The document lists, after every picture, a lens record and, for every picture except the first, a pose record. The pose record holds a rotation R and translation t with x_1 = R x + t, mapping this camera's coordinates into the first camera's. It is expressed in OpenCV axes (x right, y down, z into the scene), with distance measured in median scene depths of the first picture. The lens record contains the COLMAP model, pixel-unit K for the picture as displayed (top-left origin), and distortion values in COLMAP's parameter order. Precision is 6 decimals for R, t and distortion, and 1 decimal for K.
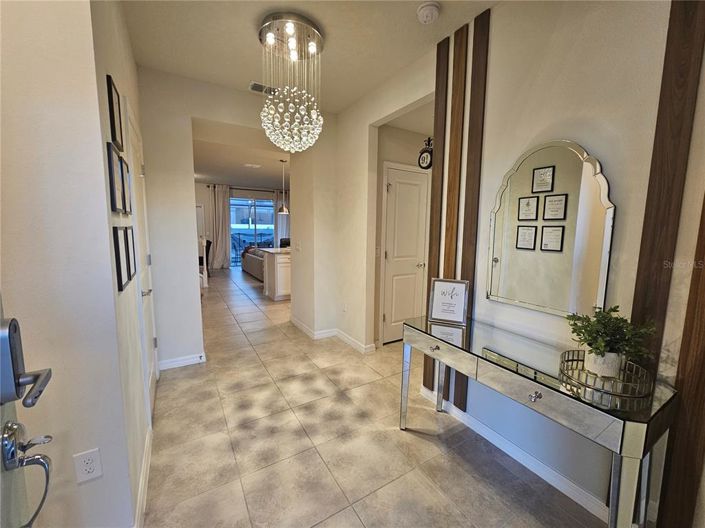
lens RADIAL K [[289.8, 0, 355.0], [0, 289.8, 260.9], [0, 0, 1]] dist [-0.000527, 0.000487]
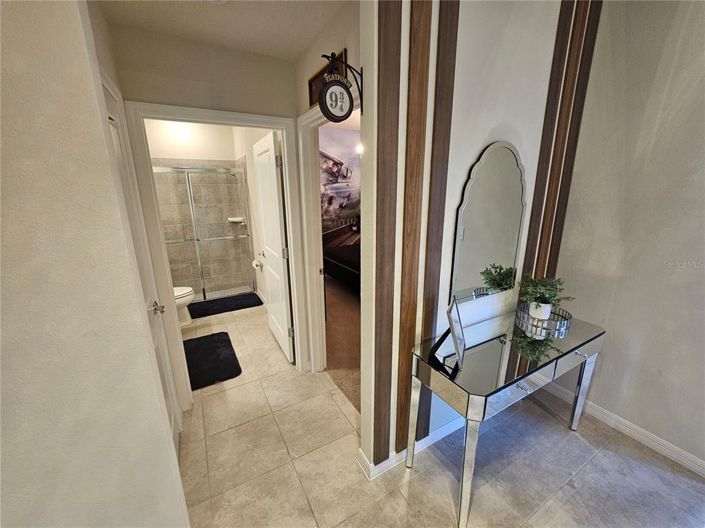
lens RADIAL K [[289.8, 0, 355.0], [0, 289.8, 260.9], [0, 0, 1]] dist [-0.000527, 0.000487]
pose [[0.034930, -0.254036, 0.966564, -0.405593], [0.134971, 0.959492, 0.247300, -0.272861], [-0.990234, 0.121820, 0.067803, 1.289942]]
